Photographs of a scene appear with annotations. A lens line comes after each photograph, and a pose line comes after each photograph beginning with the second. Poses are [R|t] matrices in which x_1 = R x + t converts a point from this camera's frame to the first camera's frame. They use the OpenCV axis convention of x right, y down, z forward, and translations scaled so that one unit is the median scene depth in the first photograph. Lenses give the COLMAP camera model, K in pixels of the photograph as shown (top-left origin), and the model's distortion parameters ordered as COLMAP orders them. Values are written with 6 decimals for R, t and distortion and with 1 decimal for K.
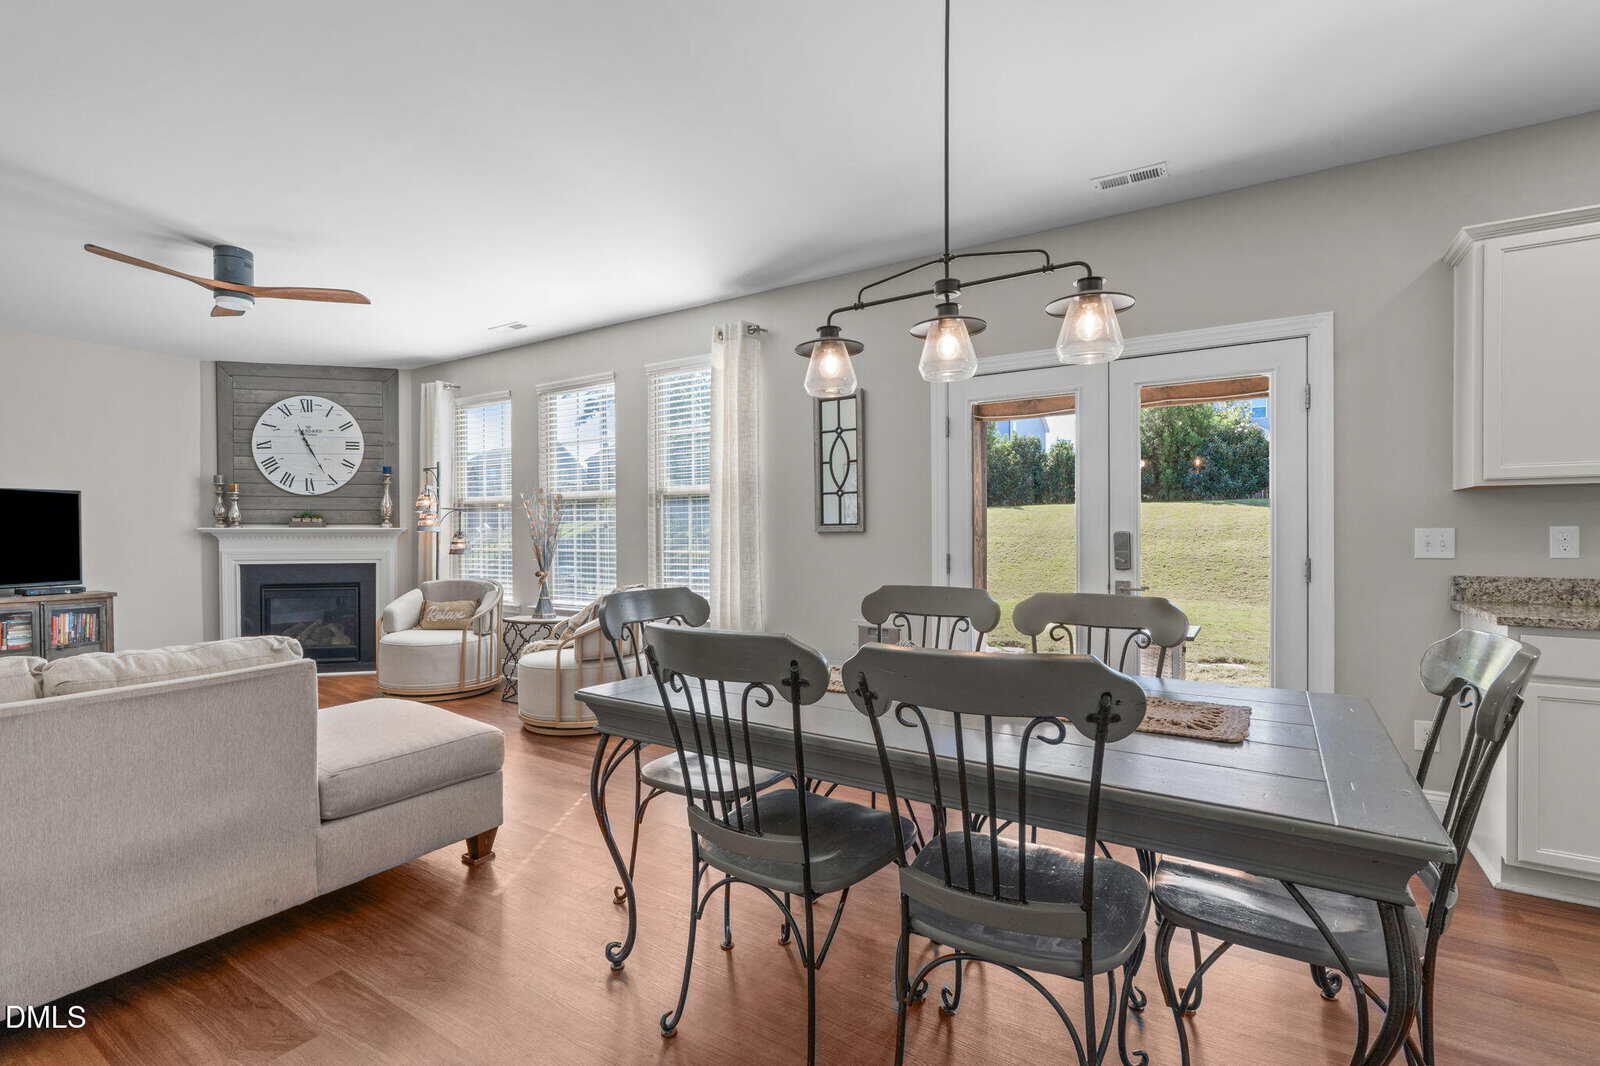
lens RADIAL K [[723.7, 0, 814.0], [0, 723.7, 538.0], [0, 0, 1]] dist [-0.007902, 0.003219]
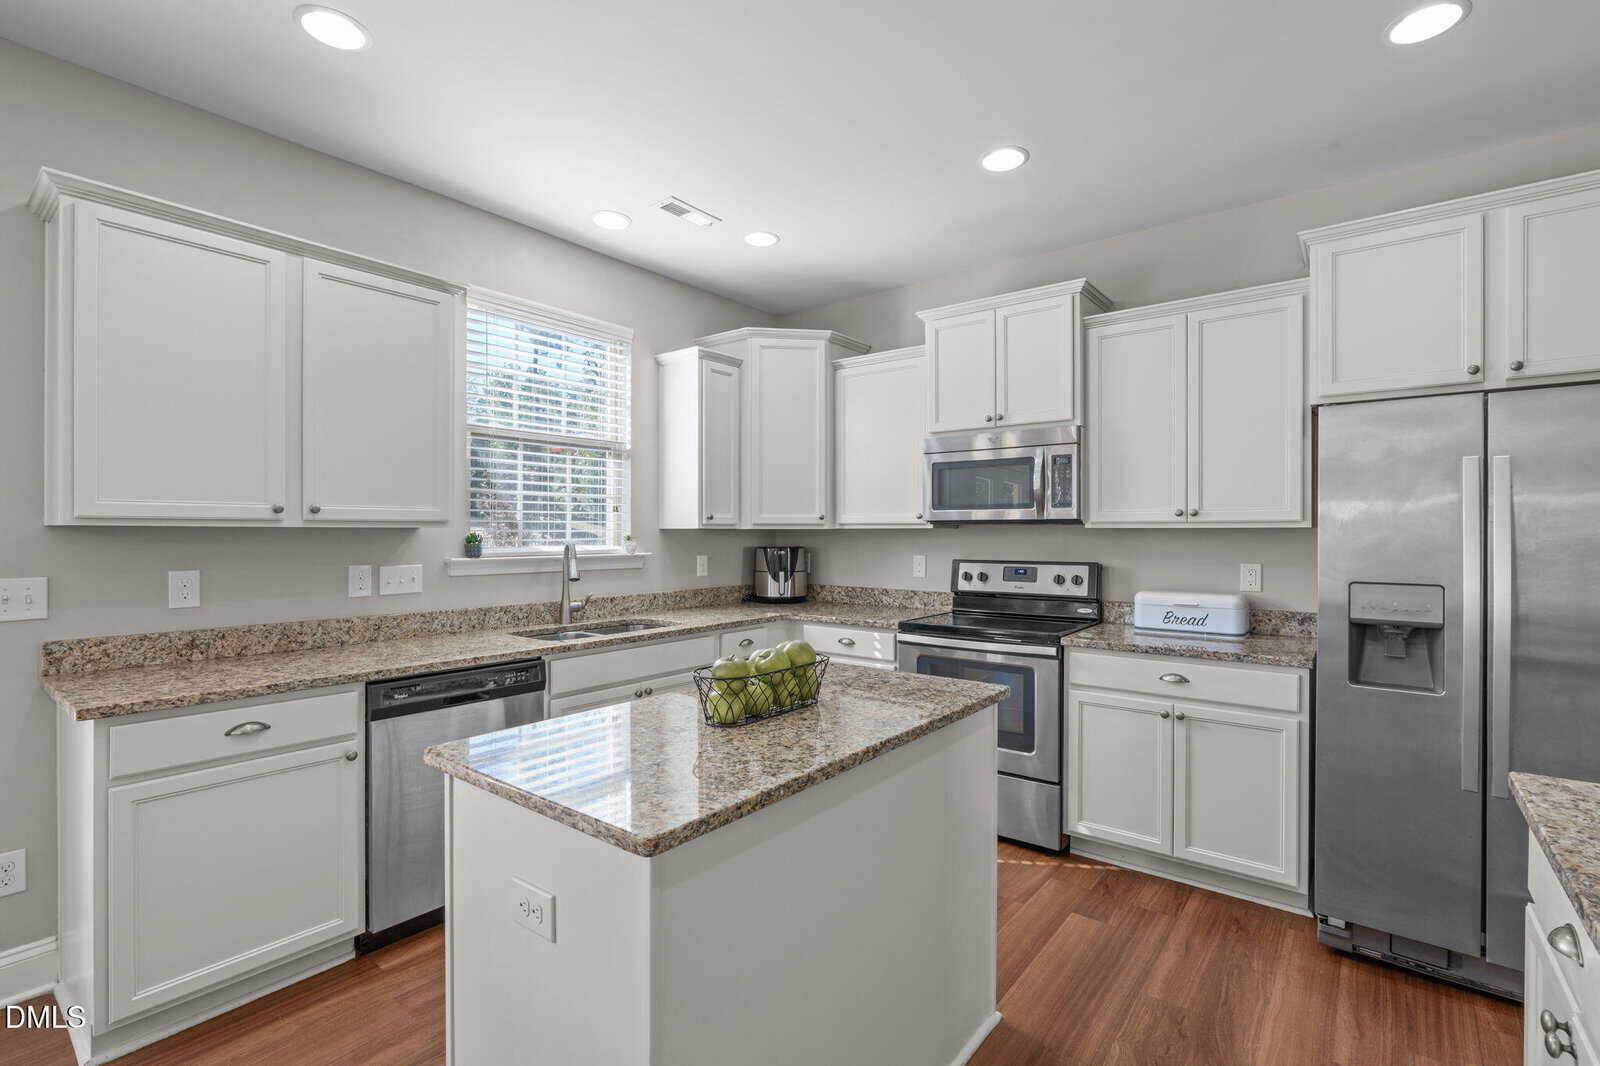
lens RADIAL K [[723.7, 0, 798.8], [0, 723.7, 536.9], [0, 0, 1]] dist [-0.007902, 0.003219]
pose [[0.121455, -0.002144, 0.992595, 0.136198], [0.005175, 0.999985, 0.001526, -0.028297], [-0.992583, 0.004952, 0.121464, 0.079303]]
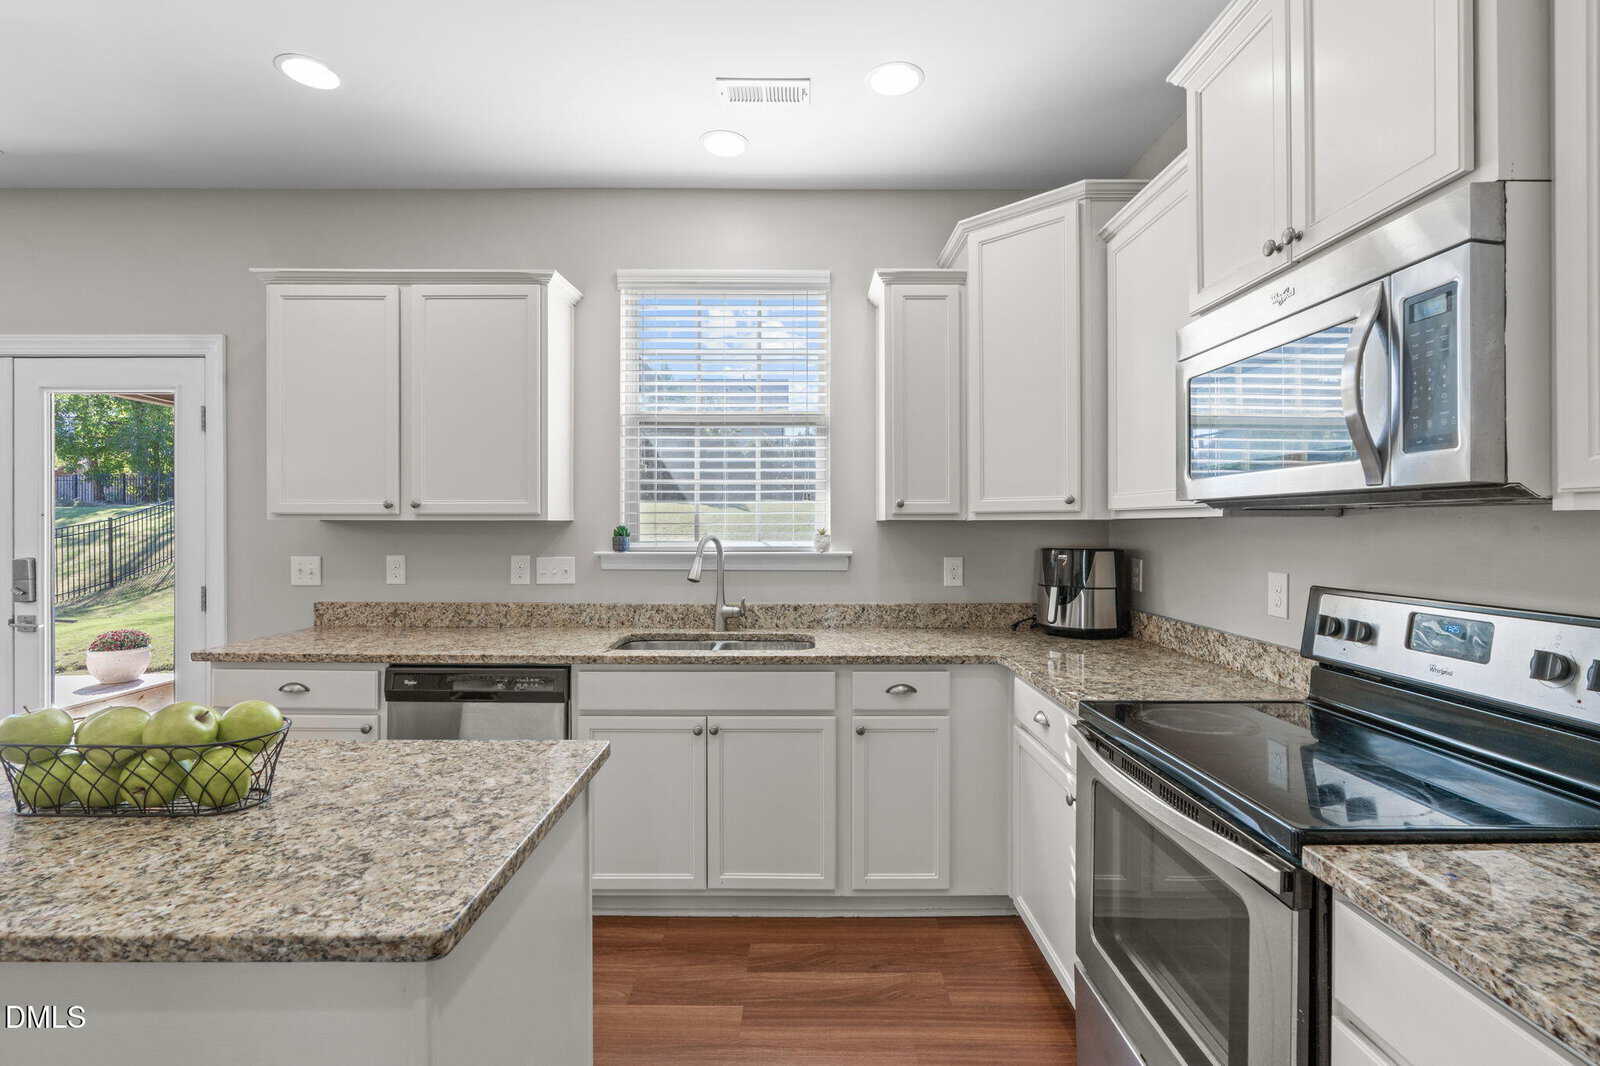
lens RADIAL K [[723.7, 0, 801.8], [0, 723.7, 524.0], [0, 0, 1]] dist [-0.007902, 0.003219]
pose [[0.849766, 0.005385, 0.527133, 0.505020], [-0.001024, 0.999963, -0.008566, -0.028528], [-0.527159, 0.006740, 0.849740, -0.140550]]
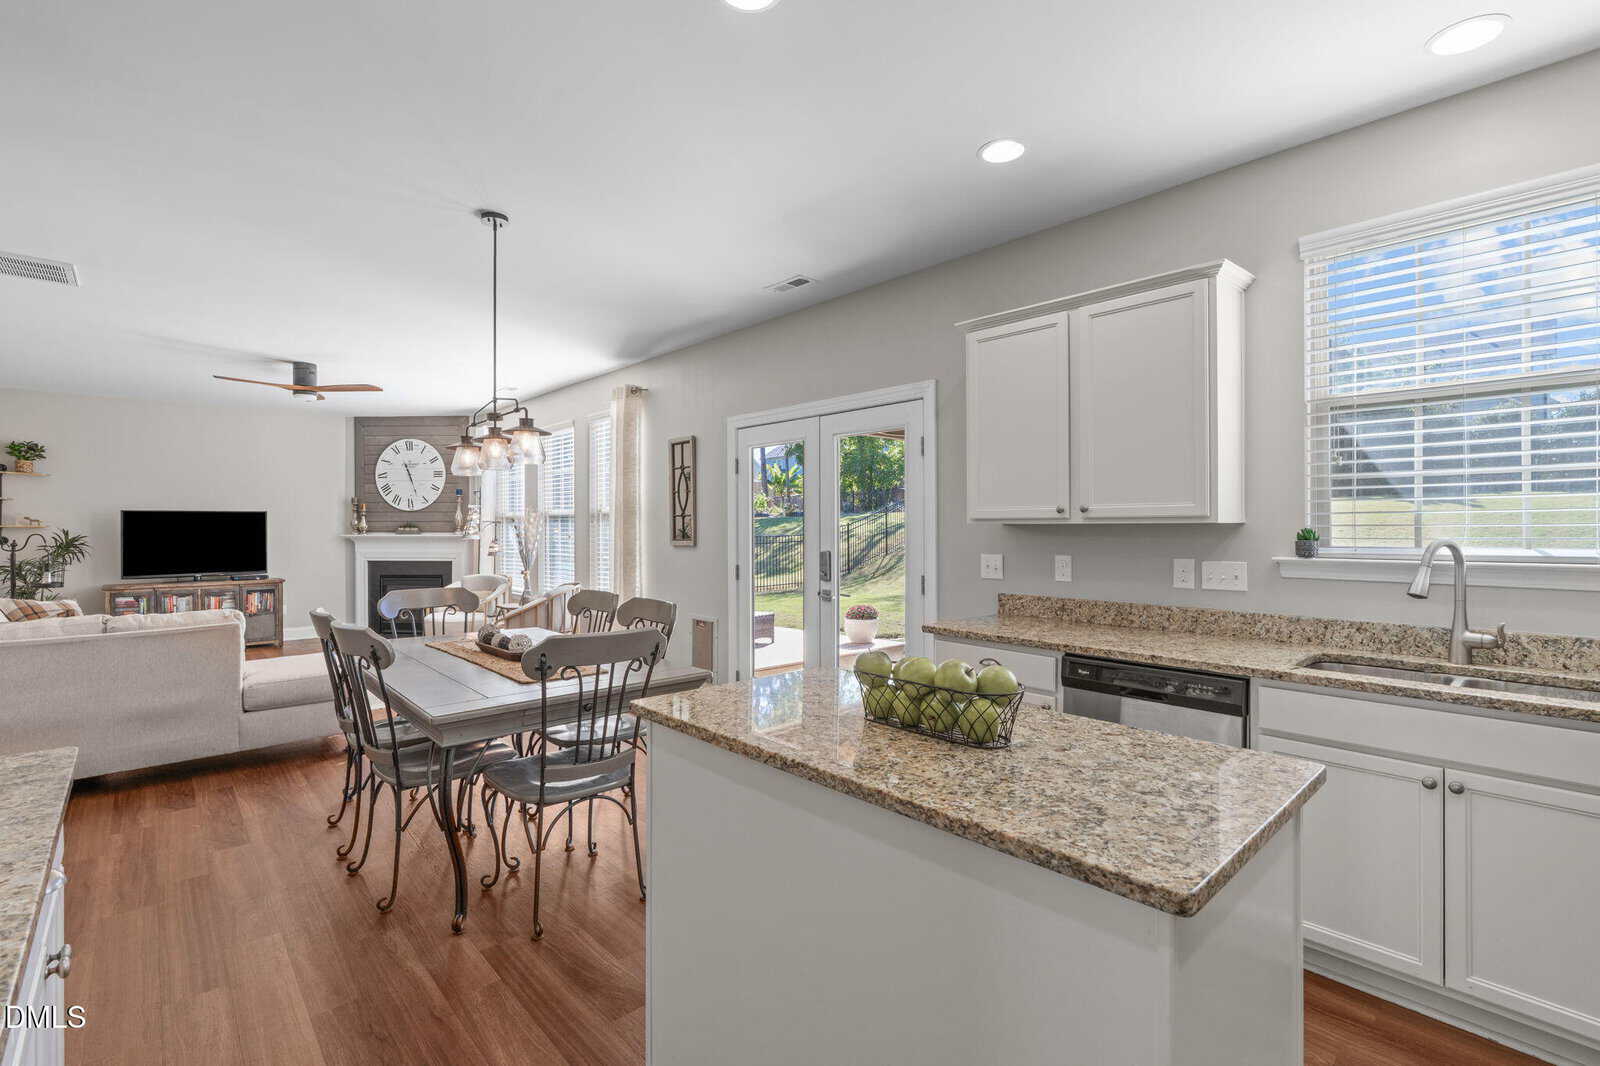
lens RADIAL K [[723.7, 0, 794.6], [0, 723.7, 527.3], [0, 0, 1]] dist [-0.007902, 0.003219]
pose [[0.961874, 0.001800, -0.273487, 0.480473], [-0.003509, 0.999977, -0.005760, -0.028502], [0.273470, 0.006500, 0.961858, -0.158062]]
